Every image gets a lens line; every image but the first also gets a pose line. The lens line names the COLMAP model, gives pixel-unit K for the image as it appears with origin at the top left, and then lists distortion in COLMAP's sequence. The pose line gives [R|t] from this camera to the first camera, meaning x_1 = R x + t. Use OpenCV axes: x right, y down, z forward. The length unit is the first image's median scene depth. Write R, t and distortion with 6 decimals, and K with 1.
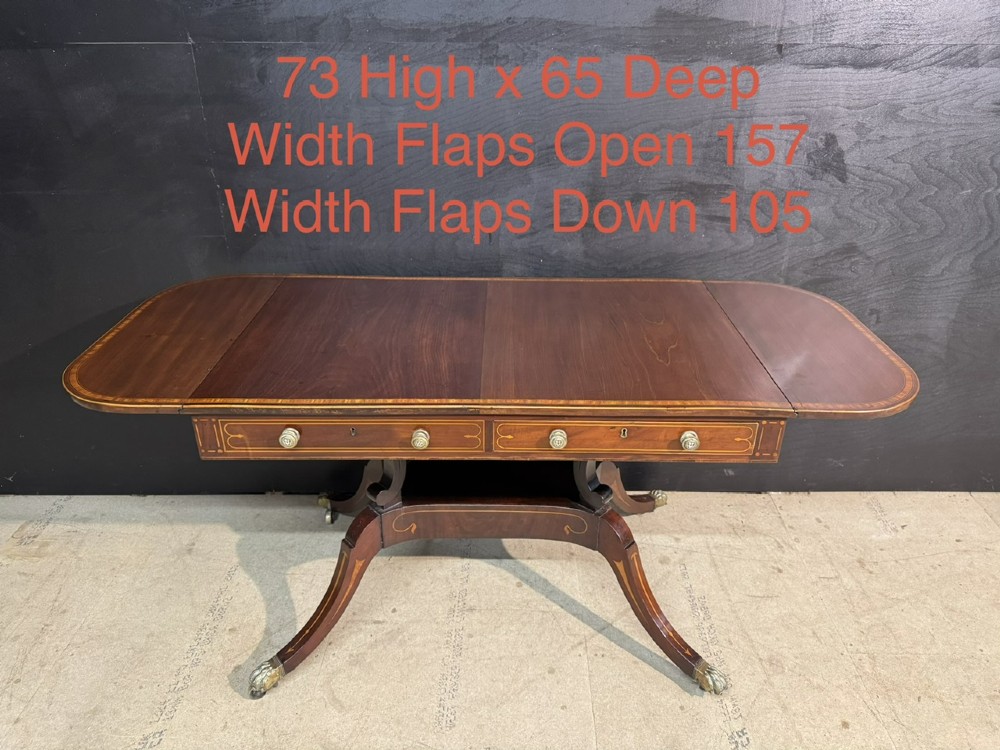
lens RADIAL K [[718.1, 0, 494.6], [0, 718.1, 352.9], [0, 0, 1]] dist [0.007894, -0.005860]
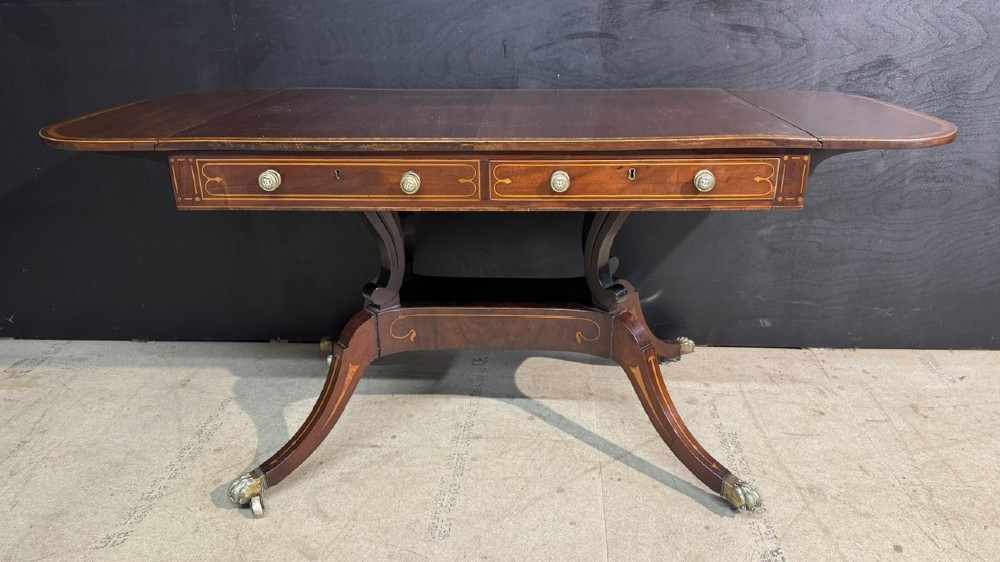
lens RADIAL K [[715.5, 0, 508.7], [0, 715.5, 277.2], [0, 0, 1]] dist [0.056369, -0.071232]
pose [[0.998844, 0.010371, -0.046930, 0.051184], [-0.014408, 0.996147, -0.086513, 0.243699], [0.045852, 0.087089, 0.995145, 0.075674]]
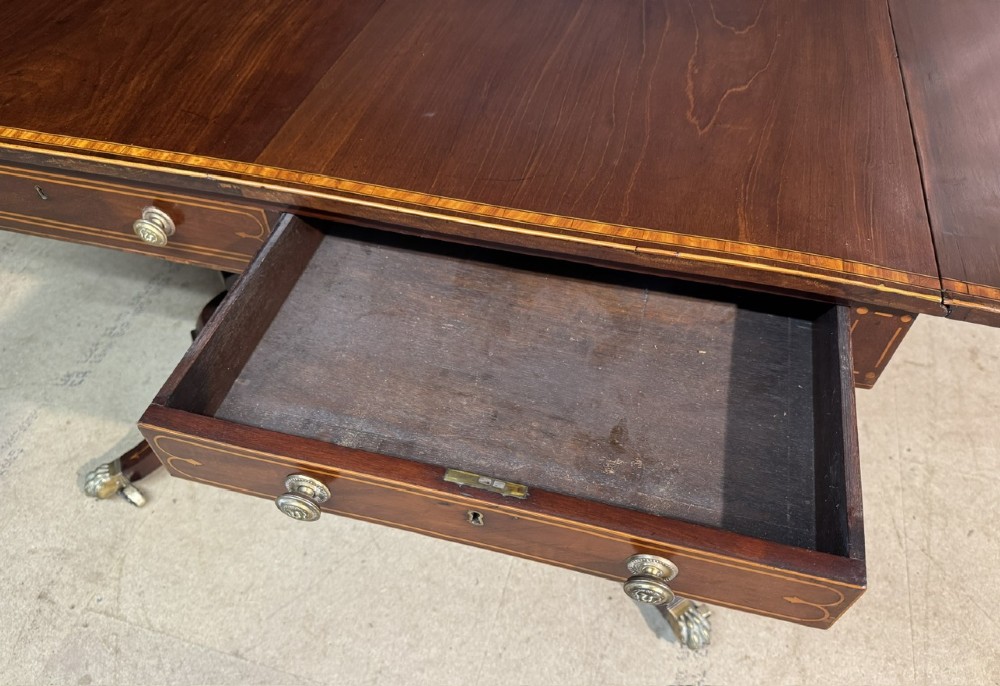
lens RADIAL K [[718.2, 0, 509.6], [0, 718.2, 368.5], [0, 0, 1]] dist [0.005088, -0.030832]
pose [[0.967495, 0.198913, -0.156161, 0.181622], [-0.116599, 0.898827, 0.422511, -0.022293], [0.224404, -0.390569, 0.892804, 0.421931]]
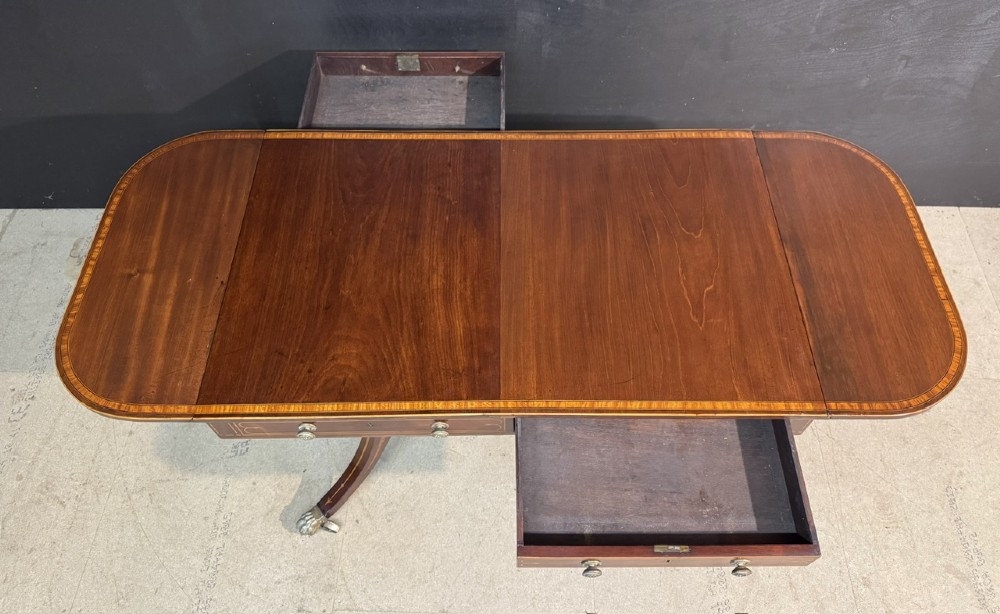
lens RADIAL K [[721.7, 0, 498.6], [0, 721.7, 260.0], [0, 0, 1]] dist [0.085799, -0.128067]
pose [[0.999948, 0.002505, -0.009931, -0.010008], [0.002671, 0.872293, 0.488976, -0.421779], [0.009888, -0.488977, 0.872241, 0.188552]]
